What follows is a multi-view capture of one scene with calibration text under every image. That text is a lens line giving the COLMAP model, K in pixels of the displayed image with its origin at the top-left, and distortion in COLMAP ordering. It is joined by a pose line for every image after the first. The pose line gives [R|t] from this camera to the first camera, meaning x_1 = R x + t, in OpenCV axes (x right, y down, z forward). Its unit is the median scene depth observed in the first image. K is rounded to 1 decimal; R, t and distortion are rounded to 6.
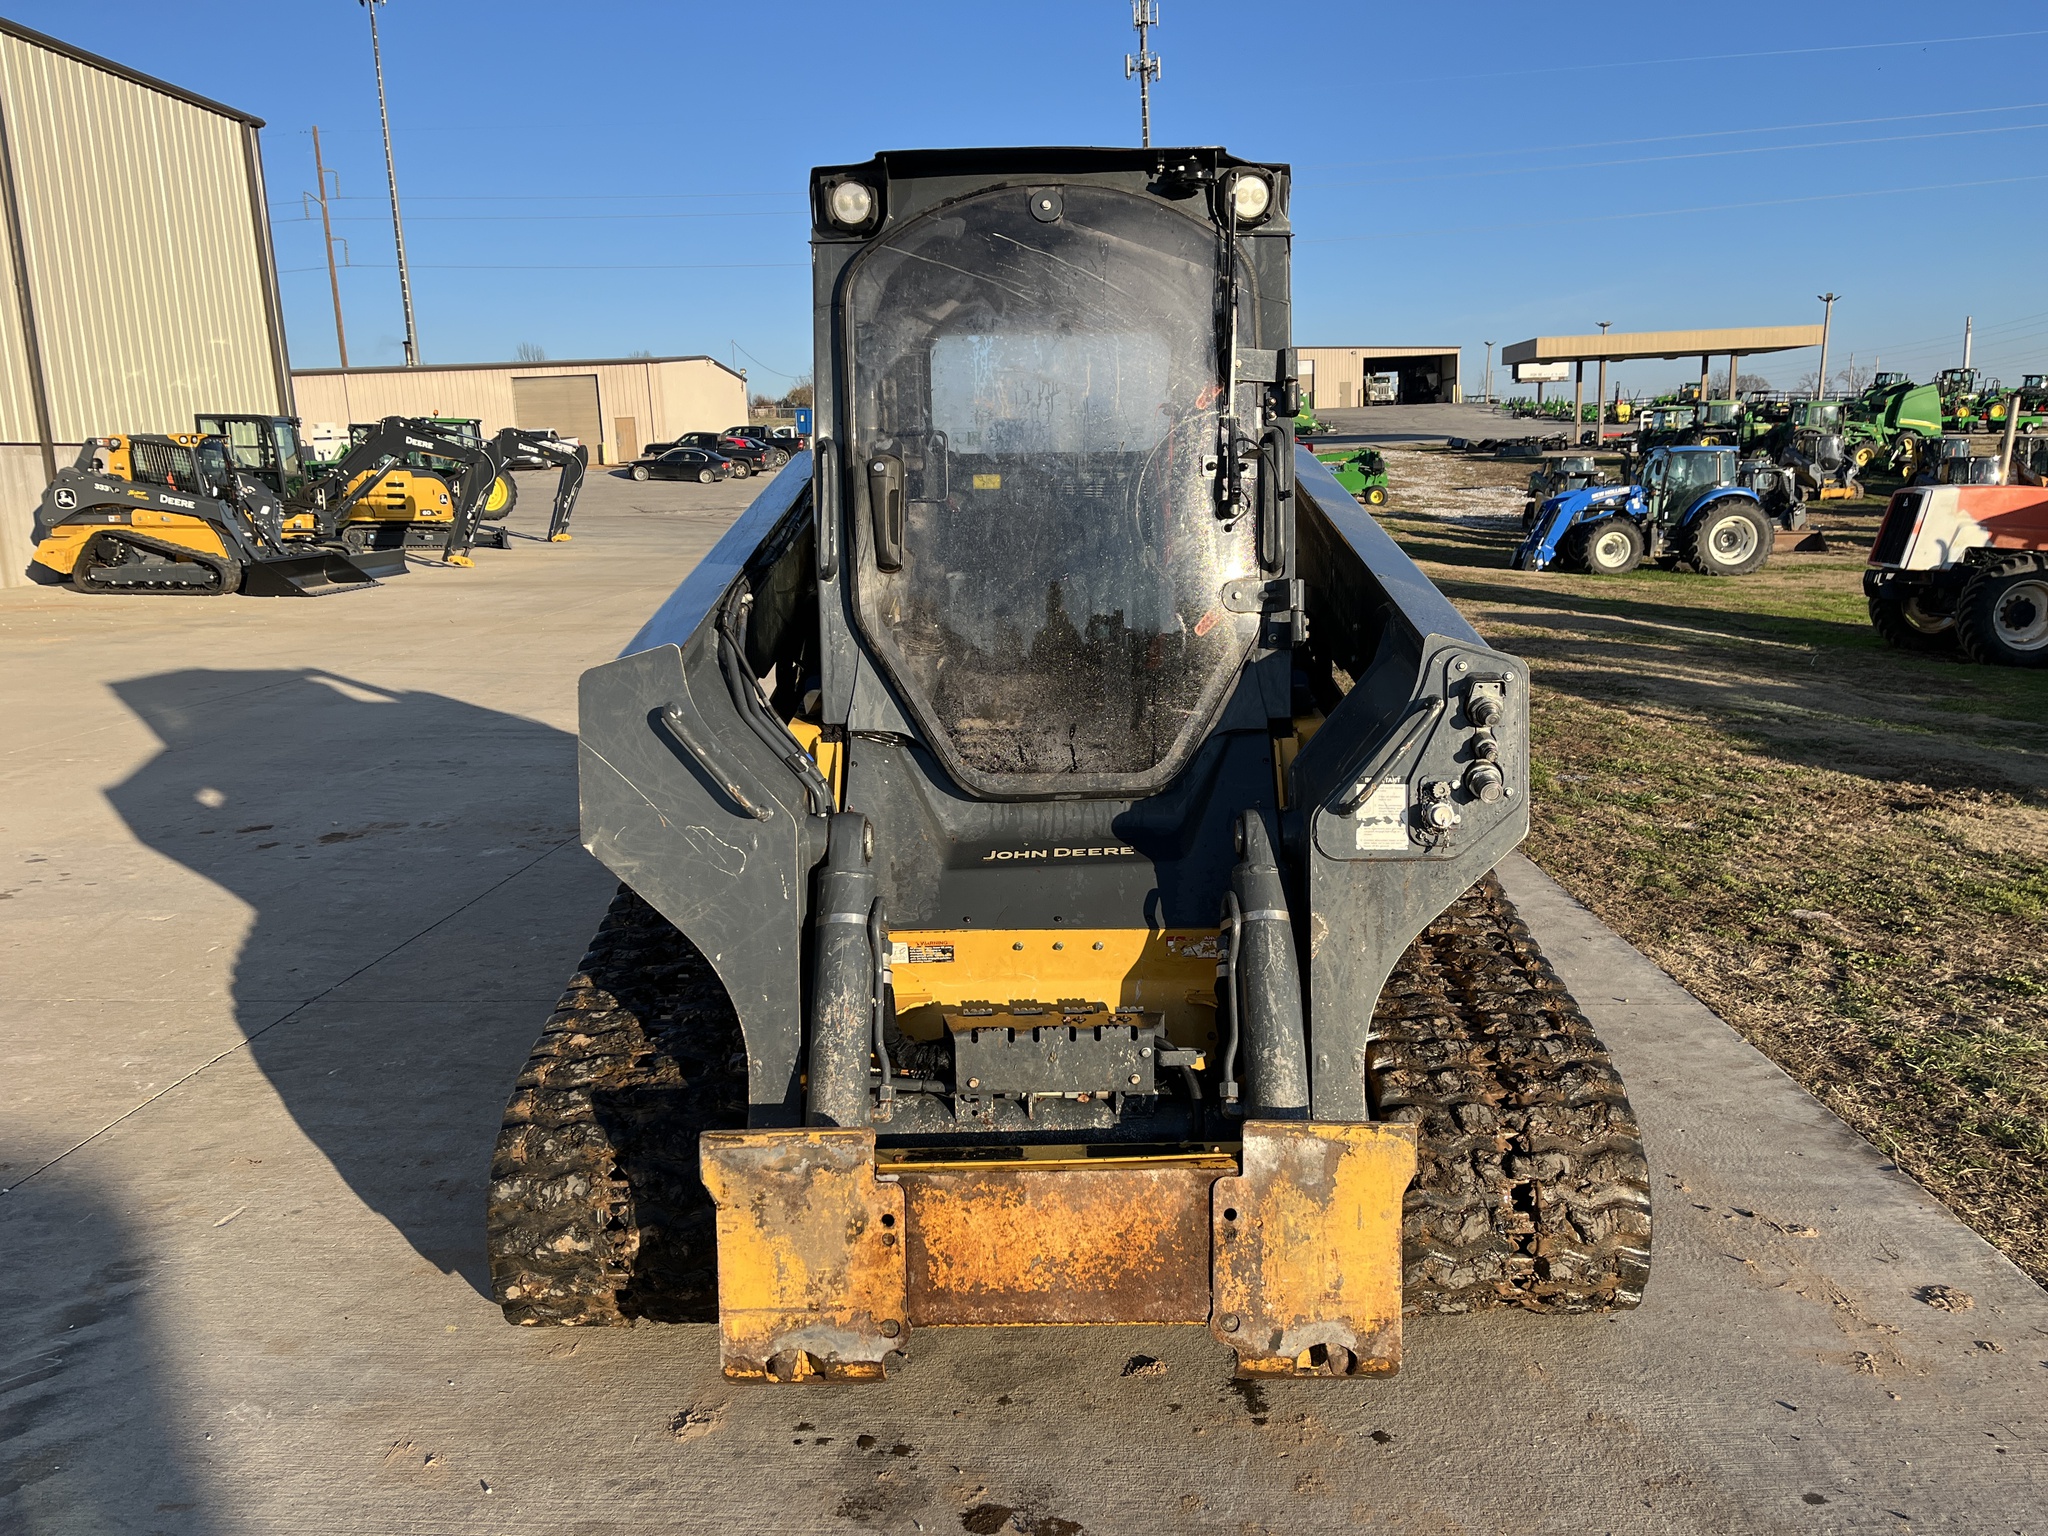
lens RADIAL K [[1535.0, 0, 1035.8], [0, 1535.0, 798.9], [0, 0, 1]] dist [0.065545, -0.092547]
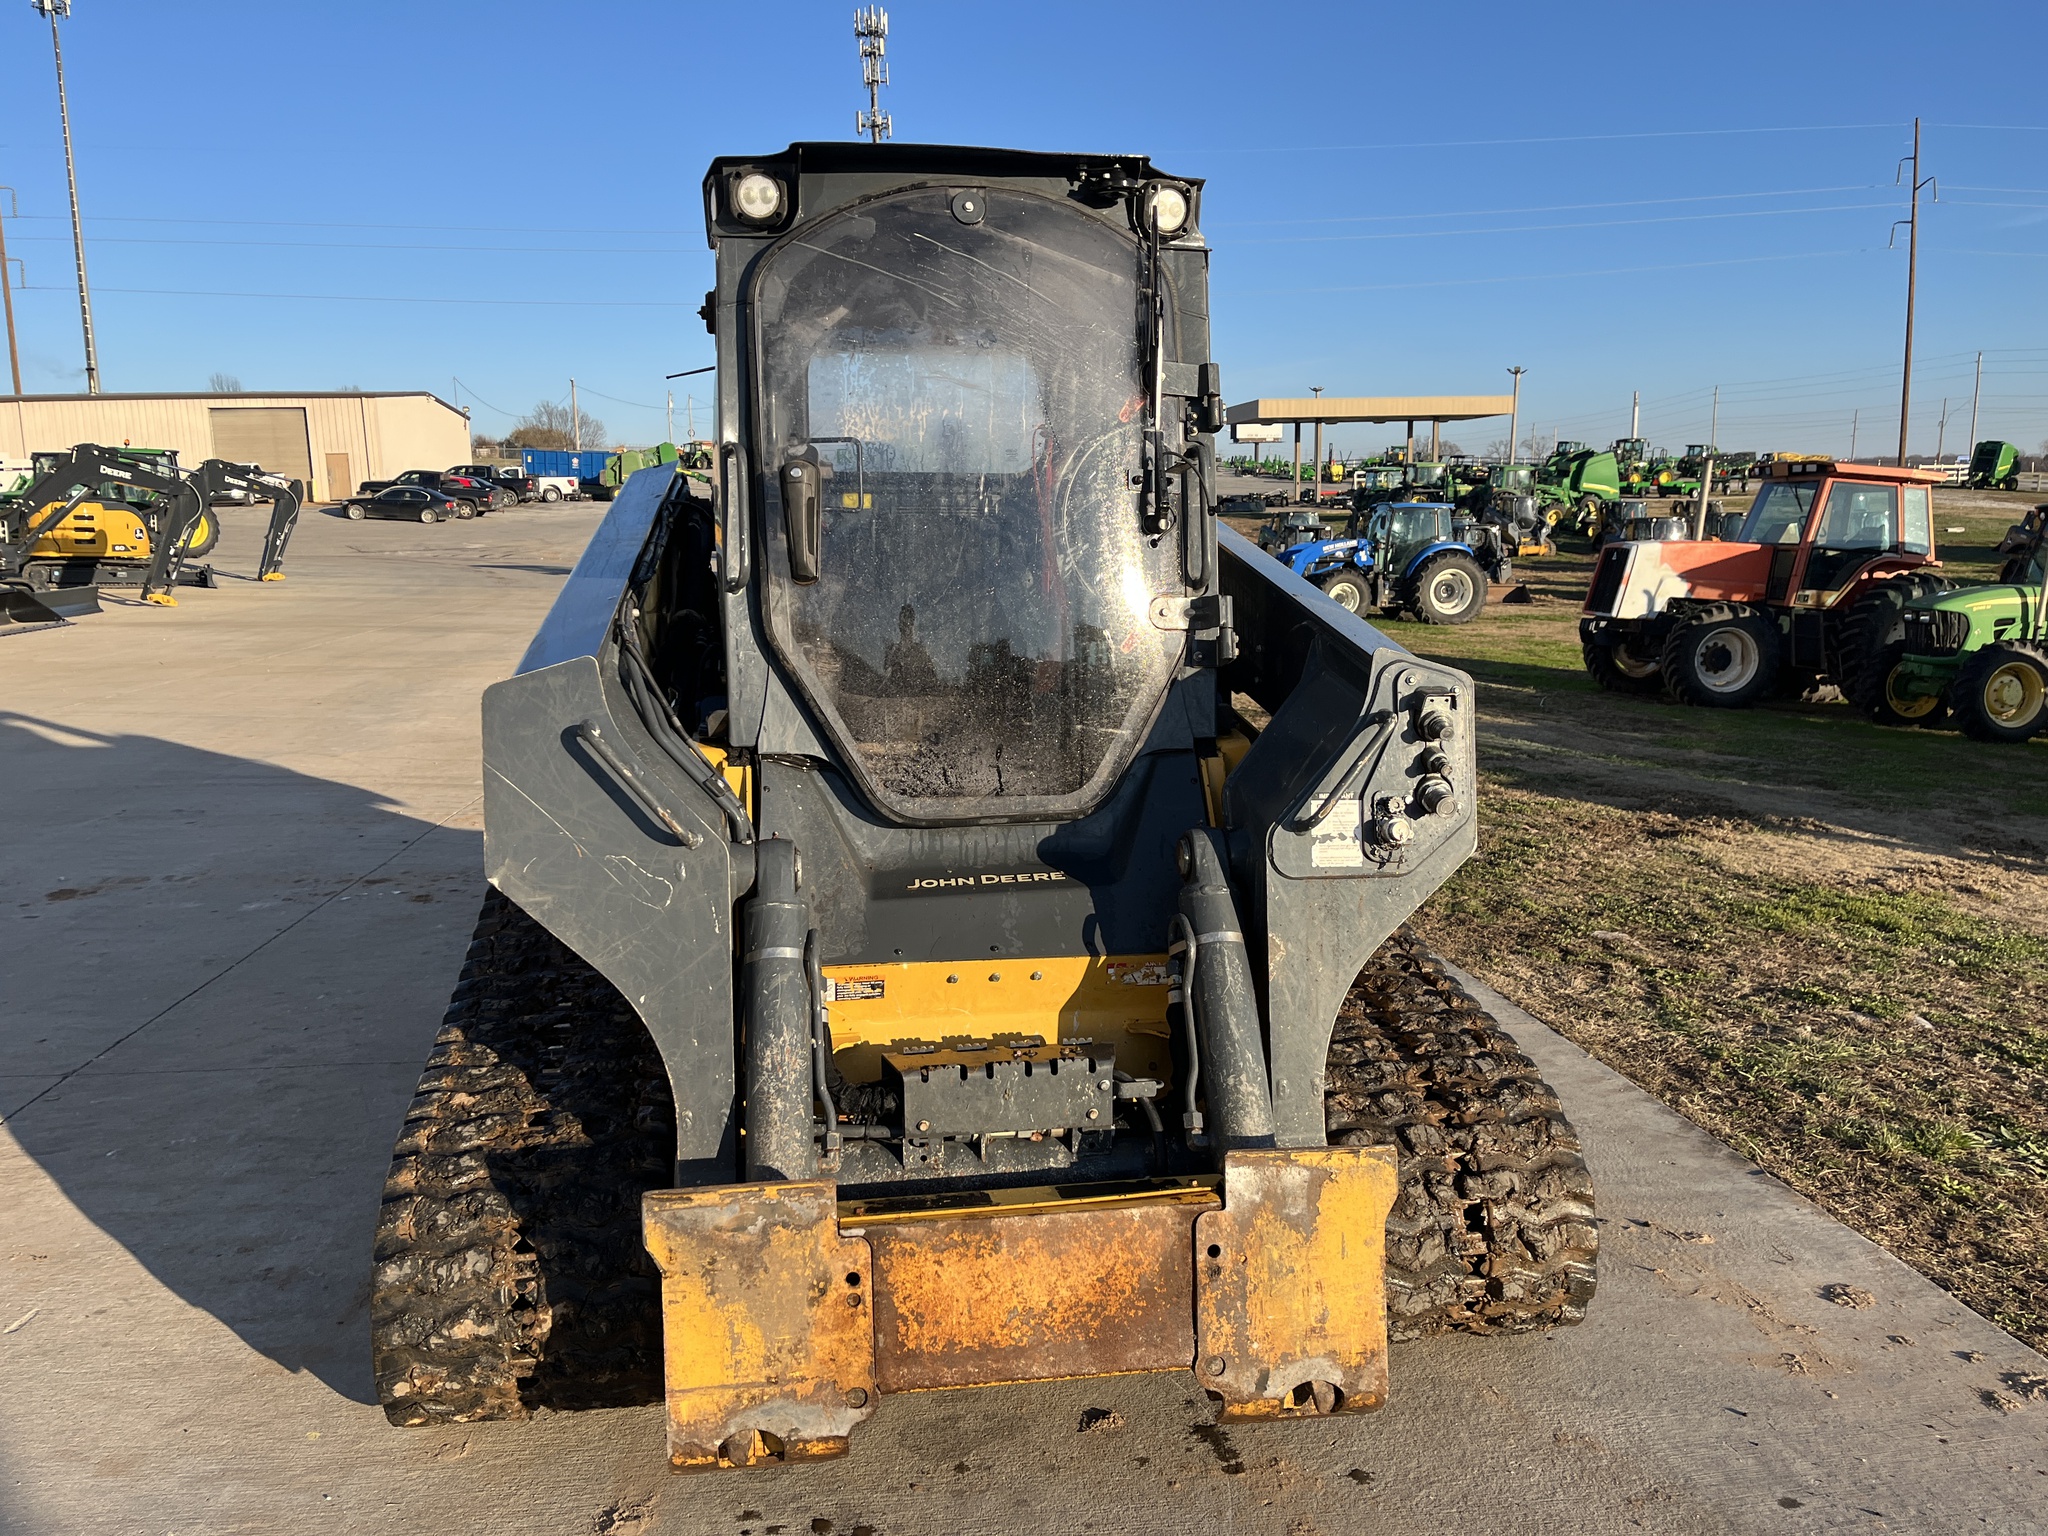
lens RADIAL K [[1536.6, 0, 1016.8], [0, 1536.6, 792.3], [0, 0, 1]] dist [0.066441, -0.093407]
pose [[0.987817, -0.011224, 0.155212, -0.114739], [0.016617, 0.999301, -0.033488, 0.013321], [-0.154728, 0.035659, 0.987313, 0.054270]]
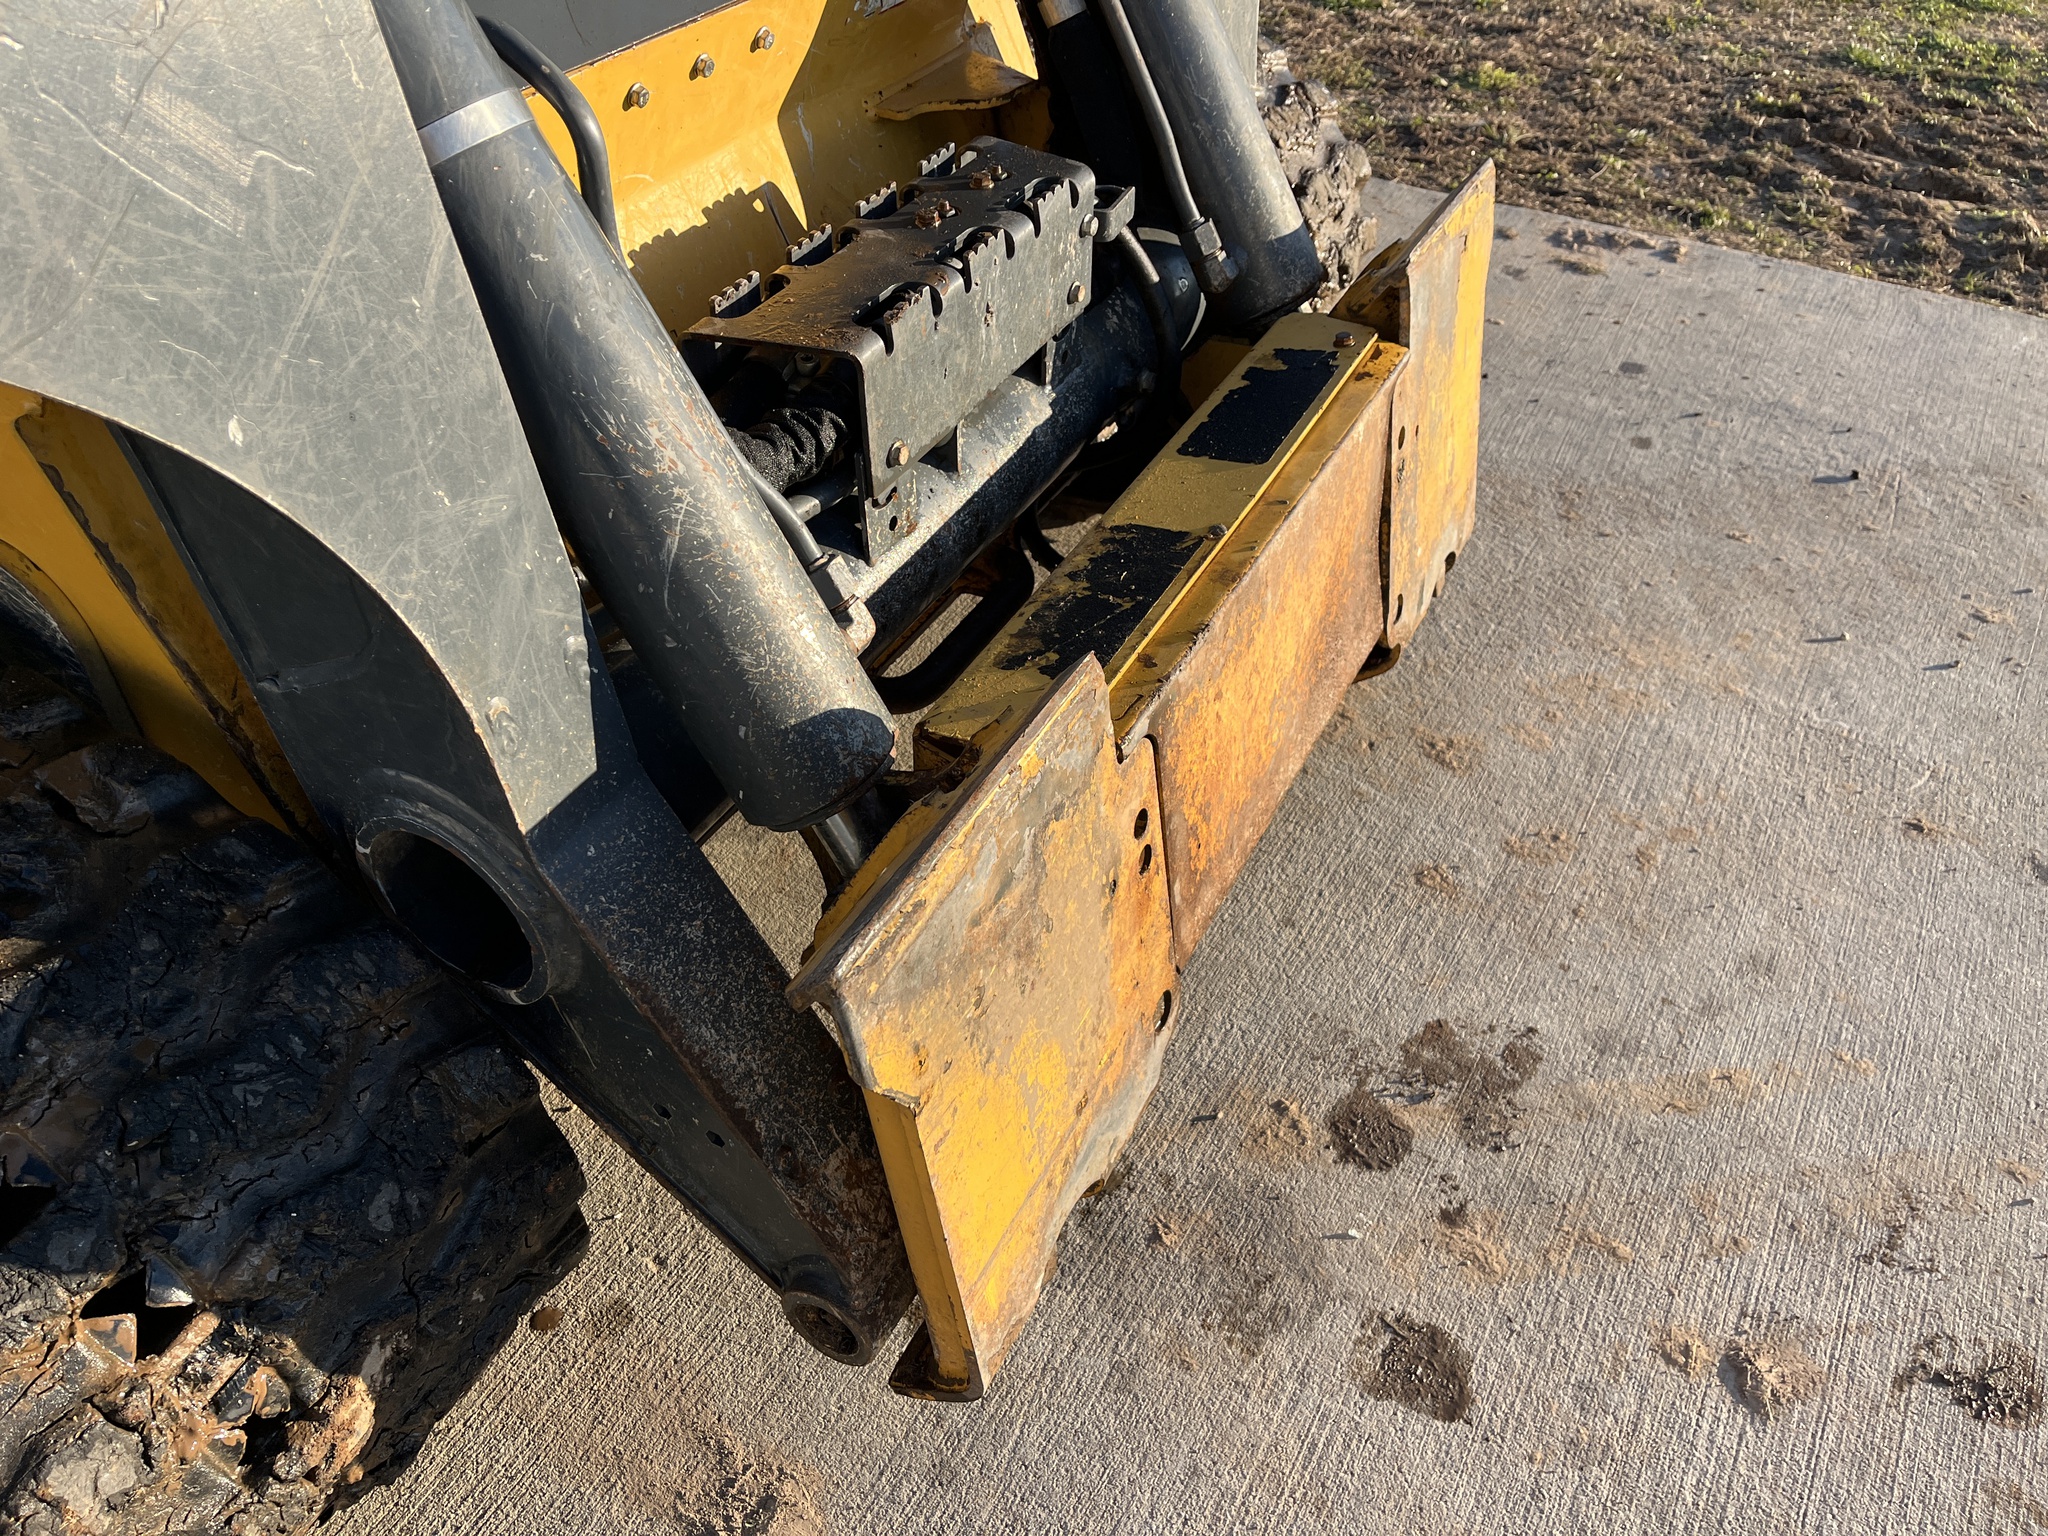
lens RADIAL K [[1545.9, 0, 1028.1], [0, 1545.9, 761.8], [0, 0, 1]] dist [0.059203, -0.084929]
pose [[0.459467, -0.571616, 0.679813, -0.306139], [0.143243, 0.803056, 0.578431, 0.020699], [-0.876568, -0.168391, 0.450857, 0.698829]]
